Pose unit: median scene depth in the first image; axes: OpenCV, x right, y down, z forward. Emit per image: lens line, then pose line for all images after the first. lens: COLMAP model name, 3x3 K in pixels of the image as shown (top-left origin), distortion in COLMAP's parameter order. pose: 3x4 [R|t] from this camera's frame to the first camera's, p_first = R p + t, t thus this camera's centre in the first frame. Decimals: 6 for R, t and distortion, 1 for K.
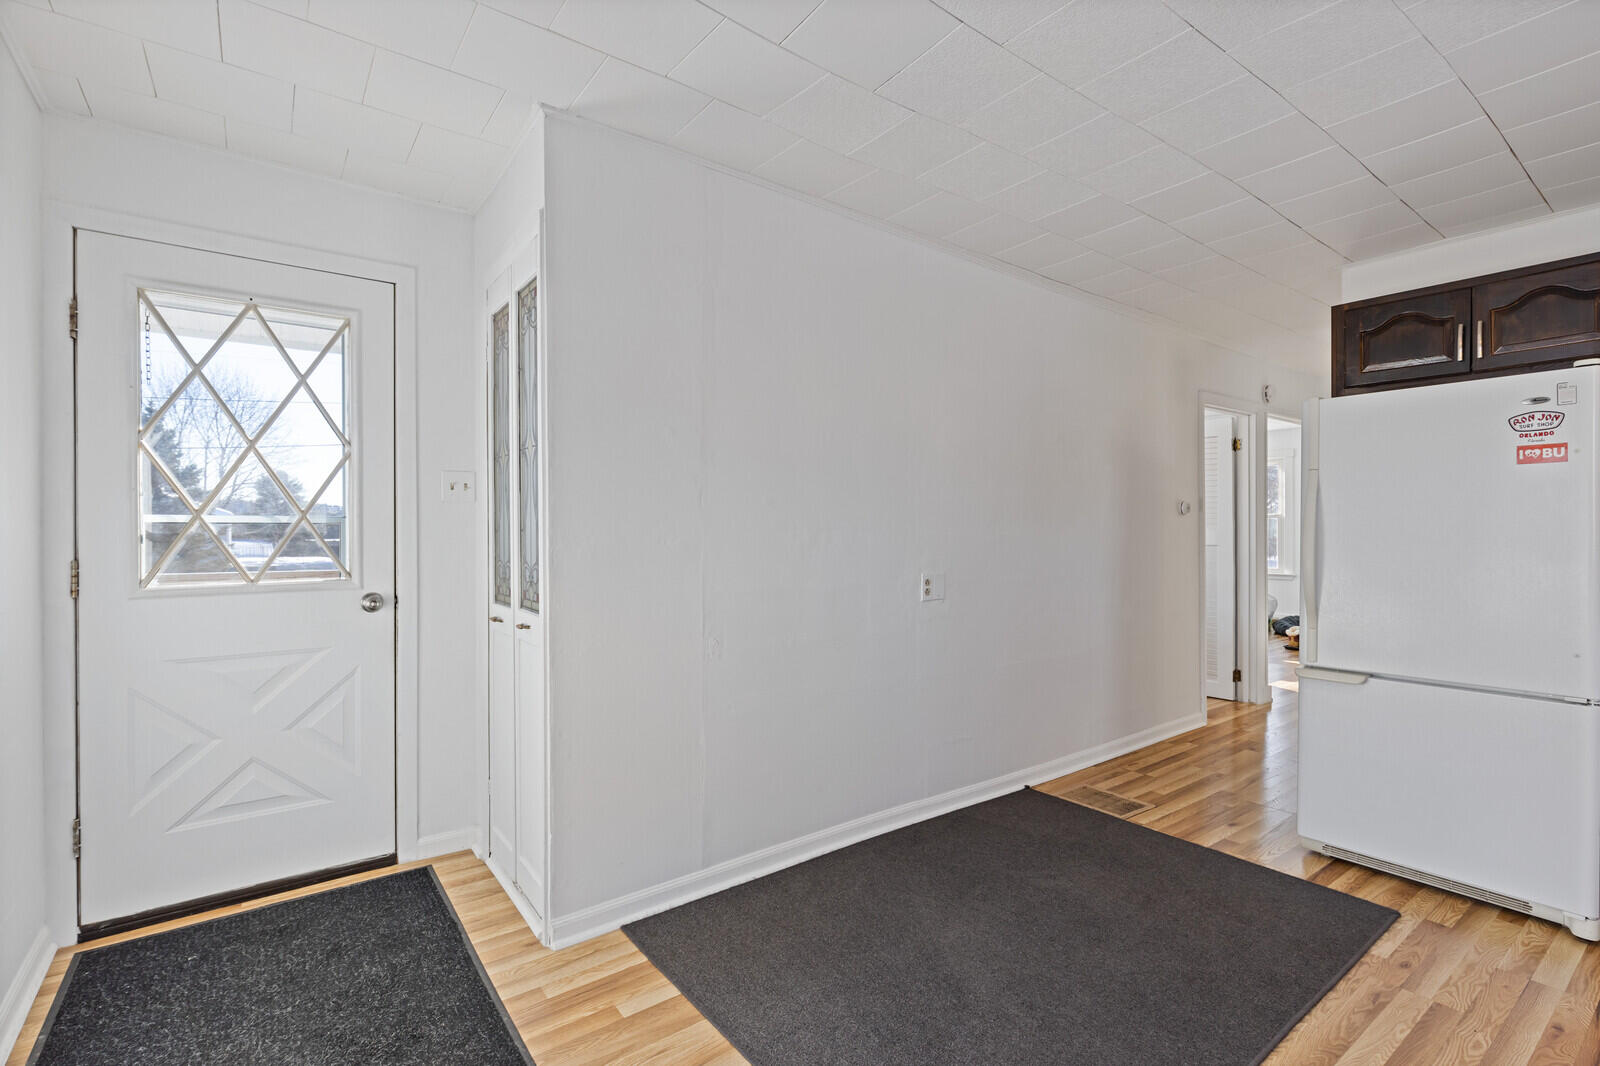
lens RADIAL K [[737.0, 0, 785.3], [0, 737.0, 530.2], [0, 0, 1]] dist [-0.002917, 0.000078]
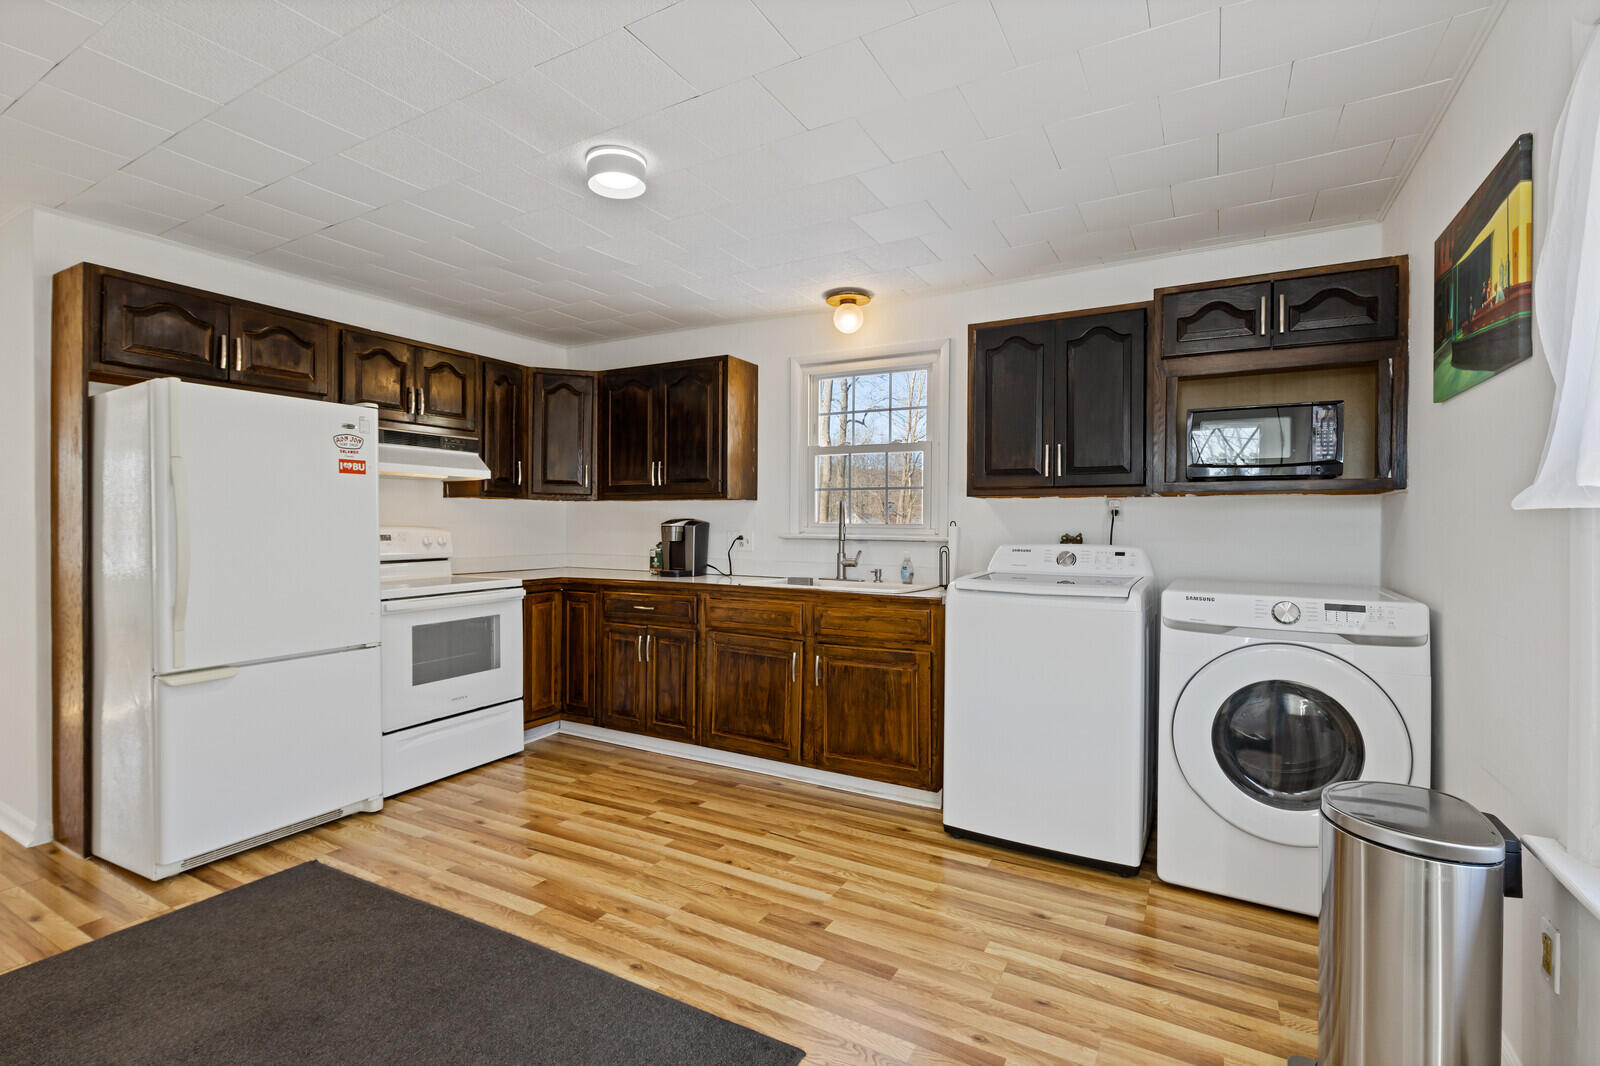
lens RADIAL K [[737.0, 0, 809.7], [0, 737.0, 526.8], [0, 0, 1]] dist [-0.002917, 0.000078]
pose [[-0.429520, -0.004224, 0.903047, -0.479620], [-0.003250, 0.999990, 0.003132, -0.001605], [-0.903051, -0.001590, -0.429529, 0.735273]]
